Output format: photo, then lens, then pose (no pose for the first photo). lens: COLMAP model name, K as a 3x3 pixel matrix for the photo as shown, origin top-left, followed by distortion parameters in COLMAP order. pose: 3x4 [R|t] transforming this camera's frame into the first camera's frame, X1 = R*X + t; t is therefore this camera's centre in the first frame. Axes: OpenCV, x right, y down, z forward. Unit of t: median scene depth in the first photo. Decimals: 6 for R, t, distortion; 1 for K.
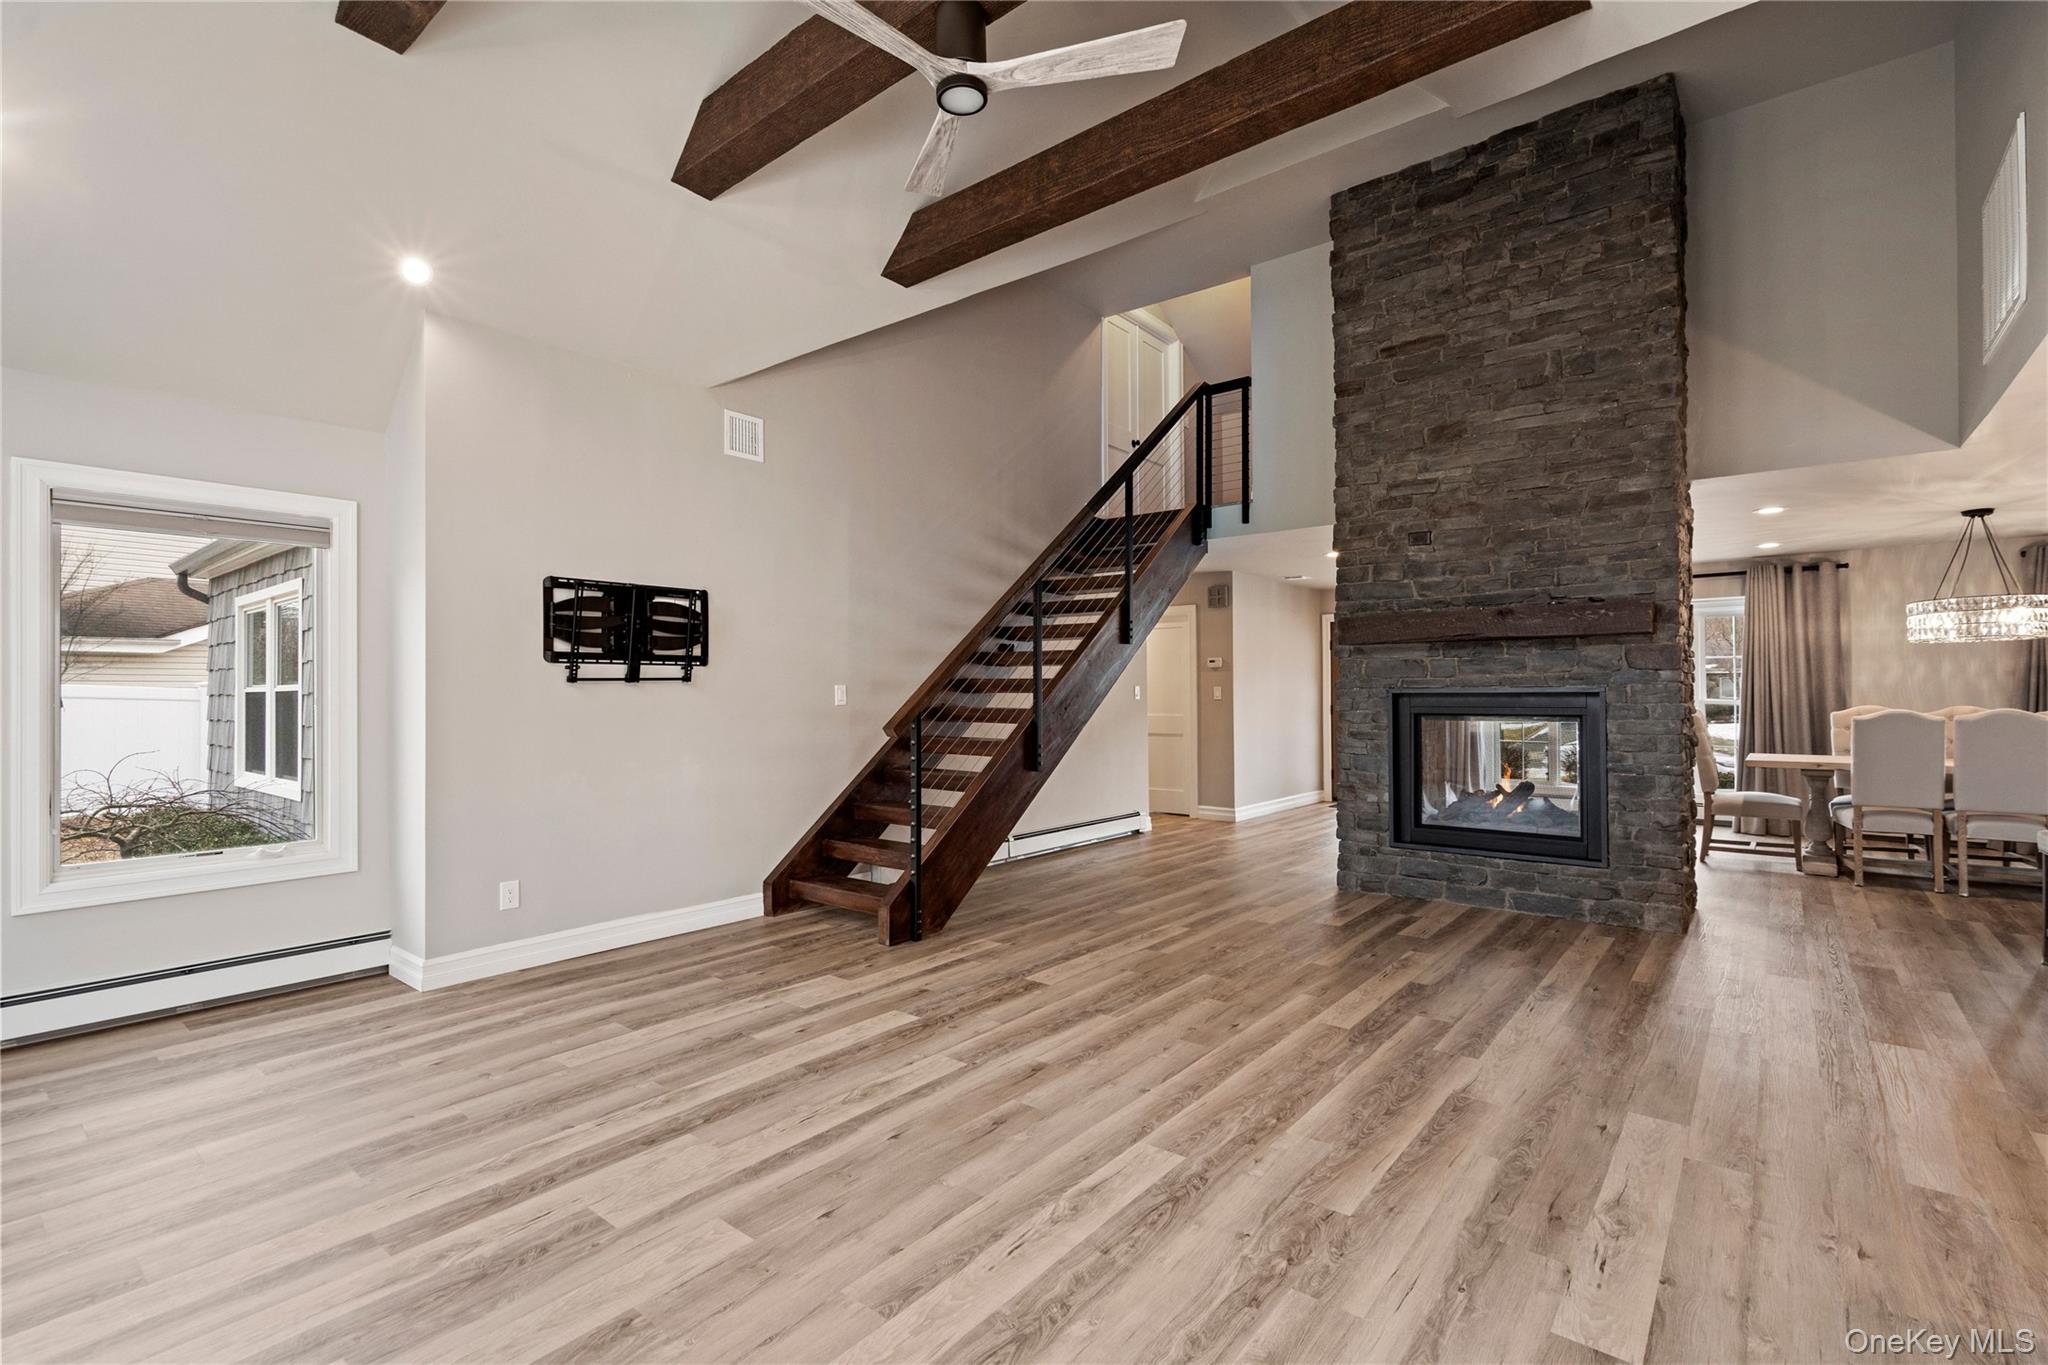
lens RADIAL K [[929.2, 0, 1019.7], [0, 929.2, 689.8], [0, 0, 1]] dist [-0.005793, 0.002212]
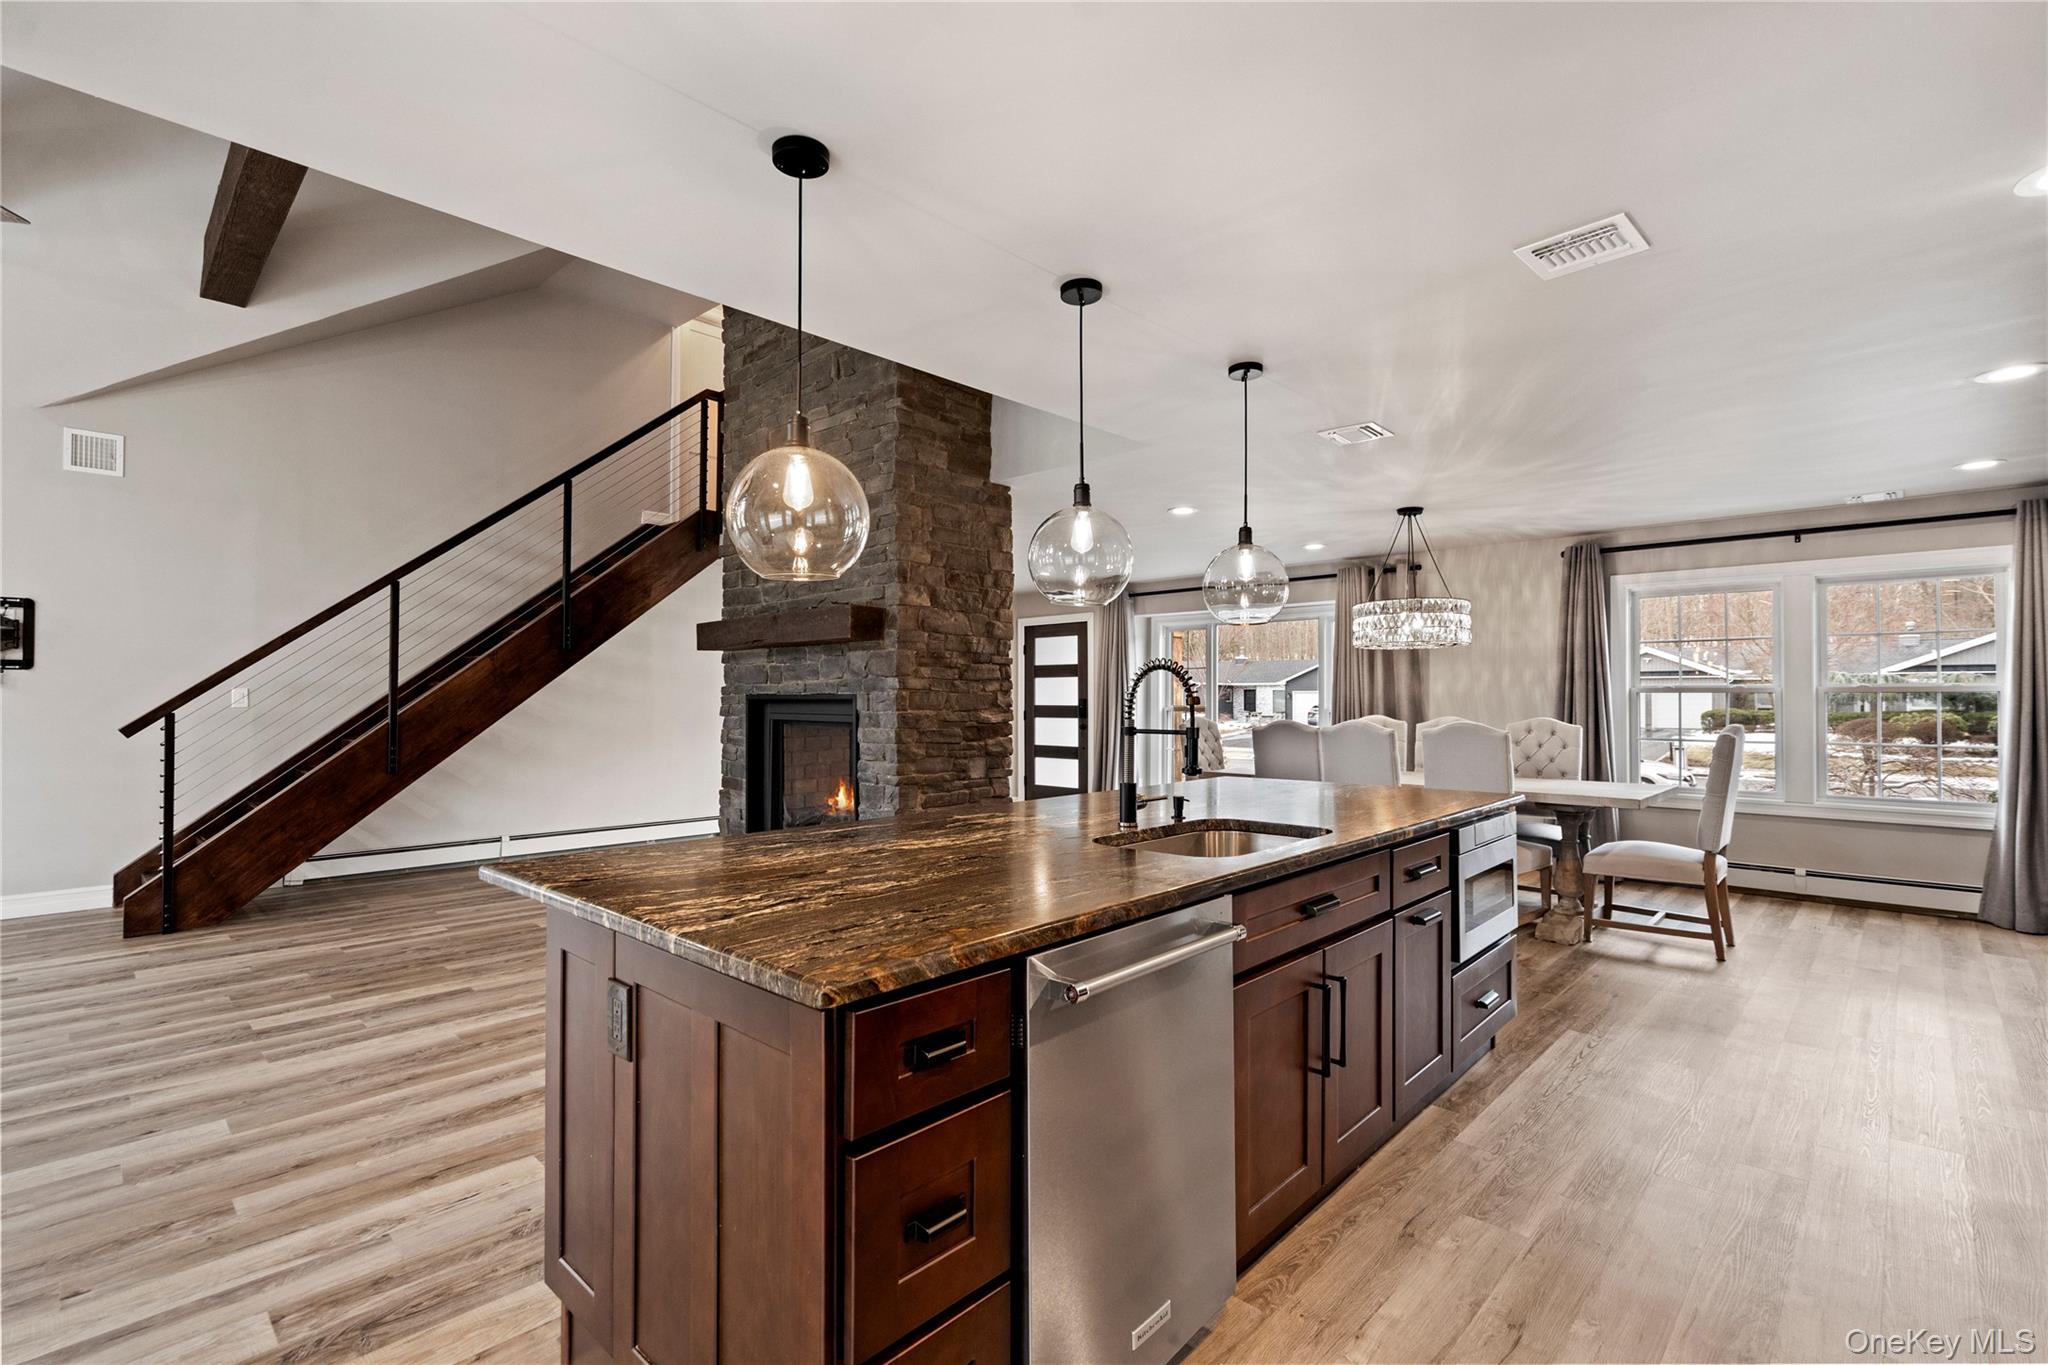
lens RADIAL K [[929.2, 0, 1020.8], [0, 929.2, 687.5], [0, 0, 1]] dist [-0.005793, 0.002212]
pose [[0.996993, 0.005500, -0.077298, 0.873392], [-0.005907, 0.999970, -0.005046, -0.006063], [0.077268, 0.005487, 0.996995, 0.036111]]
